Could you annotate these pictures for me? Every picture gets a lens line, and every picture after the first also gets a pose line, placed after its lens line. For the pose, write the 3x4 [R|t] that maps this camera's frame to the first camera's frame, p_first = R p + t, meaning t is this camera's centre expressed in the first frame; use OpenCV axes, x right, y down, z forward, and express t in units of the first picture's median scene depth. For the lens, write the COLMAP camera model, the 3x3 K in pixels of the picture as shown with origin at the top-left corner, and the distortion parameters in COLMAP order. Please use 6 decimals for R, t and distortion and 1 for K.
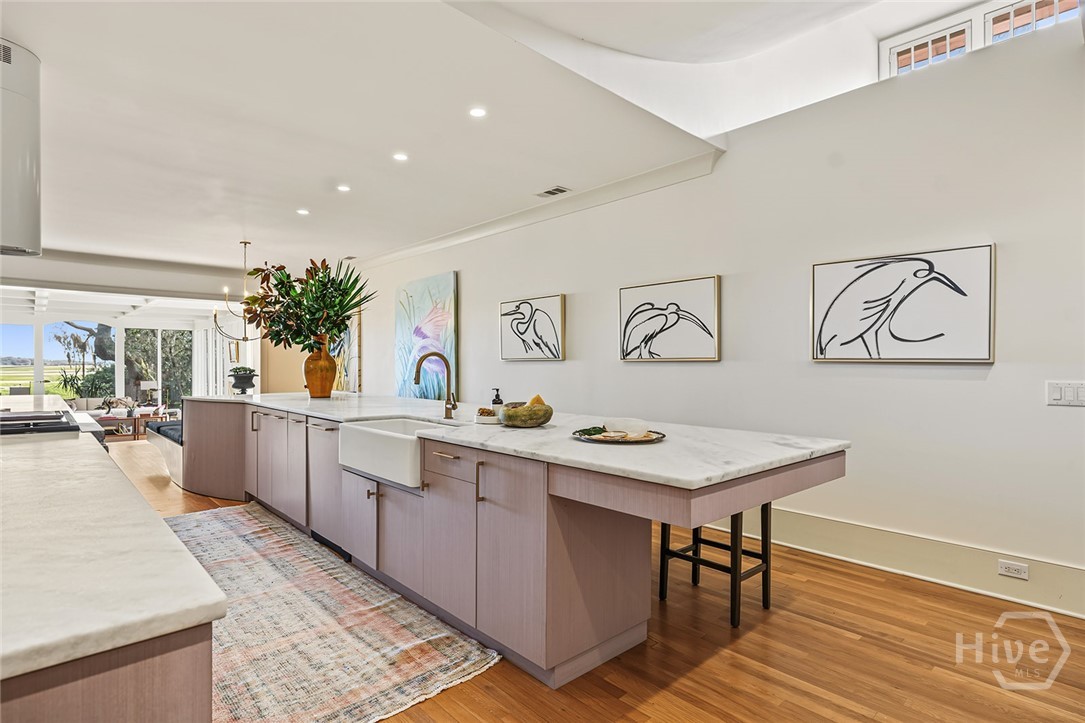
lens RADIAL K [[559.7, 0, 540.3], [0, 559.7, 363.8], [0, 0, 1]] dist [-0.000687, 0.000415]
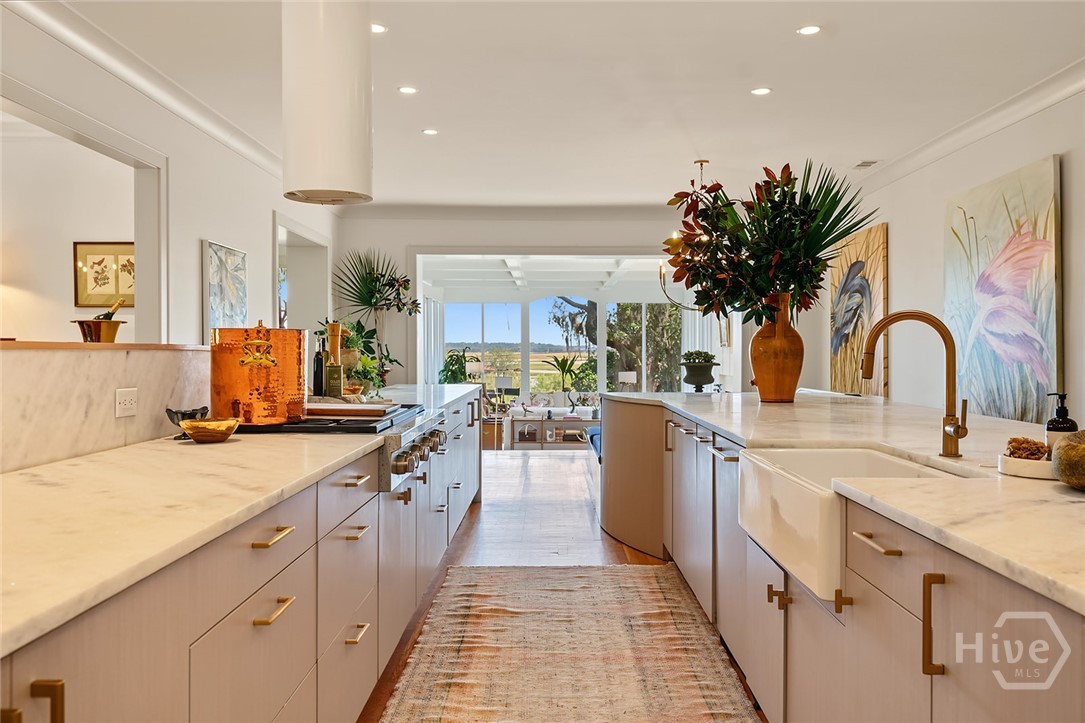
lens RADIAL K [[886.1, 0, 542.9], [0, 886.1, 351.7], [0, 0, 1]] dist [0.001114, 0.007336]
pose [[0.738024, -0.000686, -0.674774, 0.052886], [0.002171, 0.999997, 0.001358, 0.006693], [0.674771, -0.002467, 0.738023, 0.160237]]
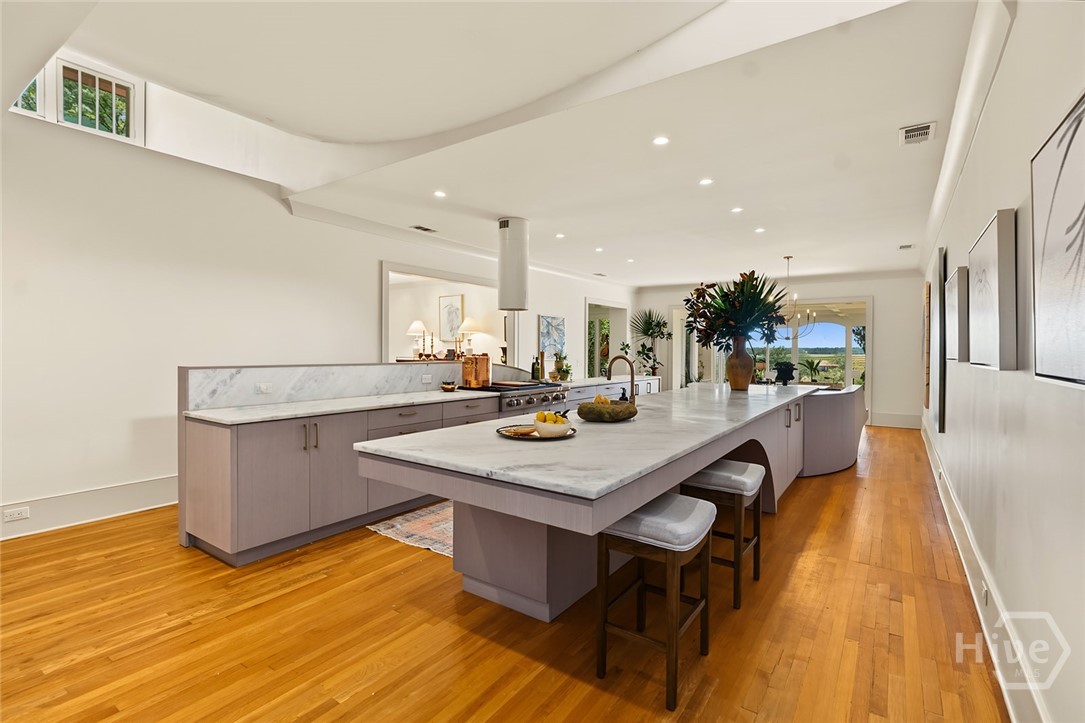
lens RADIAL K [[490.7, 0, 534.1], [0, 490.7, 357.1], [0, 0, 1]] dist [-0.003891, 0.000534]
pose [[0.206739, 0.011606, -0.978327, 0.556427], [-0.004406, 0.999931, 0.010932, -0.020053], [0.978386, 0.002051, 0.206776, 0.384308]]
